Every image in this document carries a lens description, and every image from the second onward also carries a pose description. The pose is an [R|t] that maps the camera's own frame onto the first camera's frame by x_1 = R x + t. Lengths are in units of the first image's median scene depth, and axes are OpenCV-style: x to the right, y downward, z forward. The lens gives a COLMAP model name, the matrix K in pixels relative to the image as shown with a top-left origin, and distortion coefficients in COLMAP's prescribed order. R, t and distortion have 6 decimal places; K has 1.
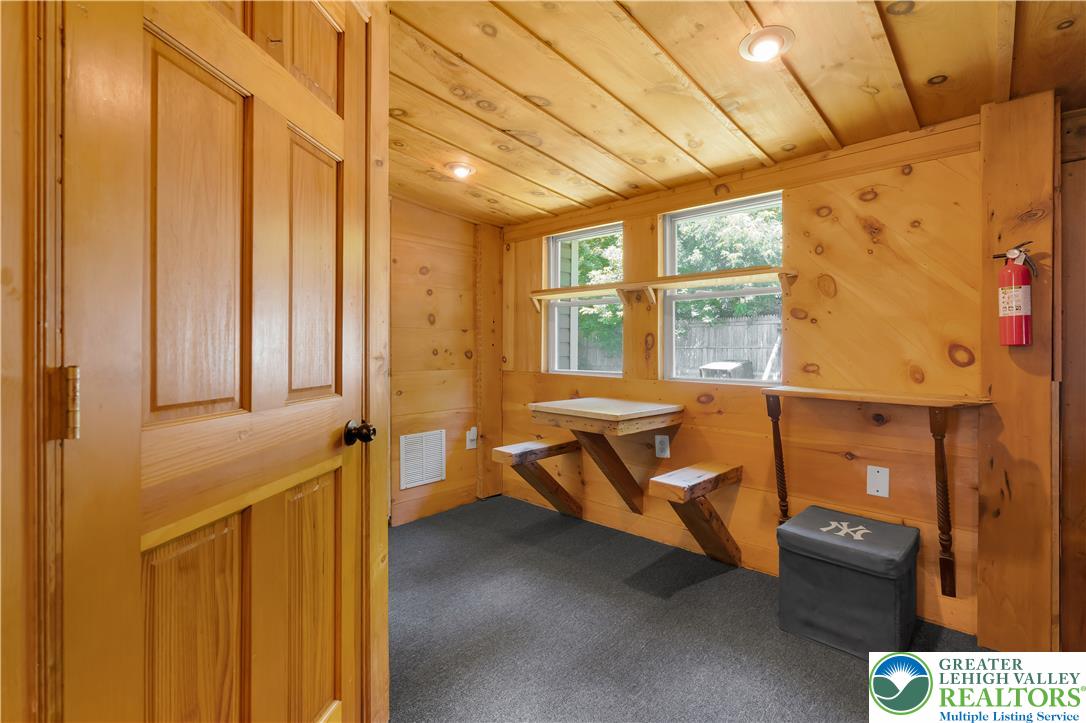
lens RADIAL K [[504.5, 0, 543.0], [0, 504.5, 361.5], [0, 0, 1]] dist [-0.002102, -0.000212]
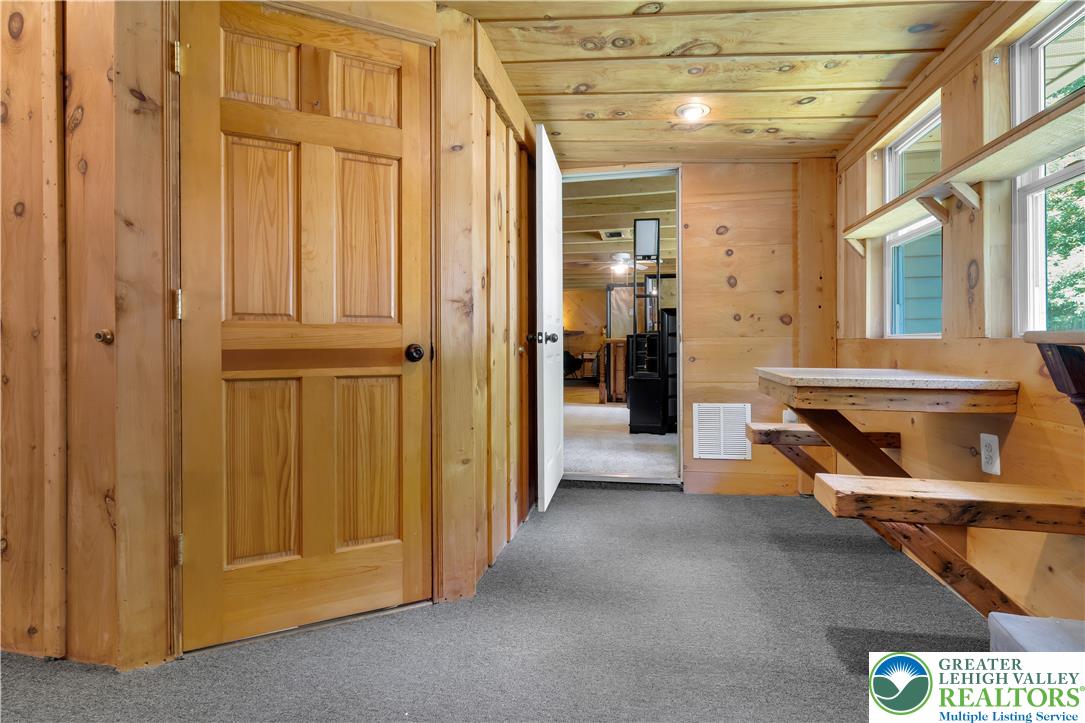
lens RADIAL K [[502.5, 0, 542.6], [0, 502.5, 355.8], [0, 0, 1]] dist [-0.002741, 0.000126]
pose [[0.530617, 0.015036, -0.847478, 0.436467], [-0.017735, 0.999821, 0.006635, 0.060401], [0.847426, 0.011510, 0.530788, 0.256676]]
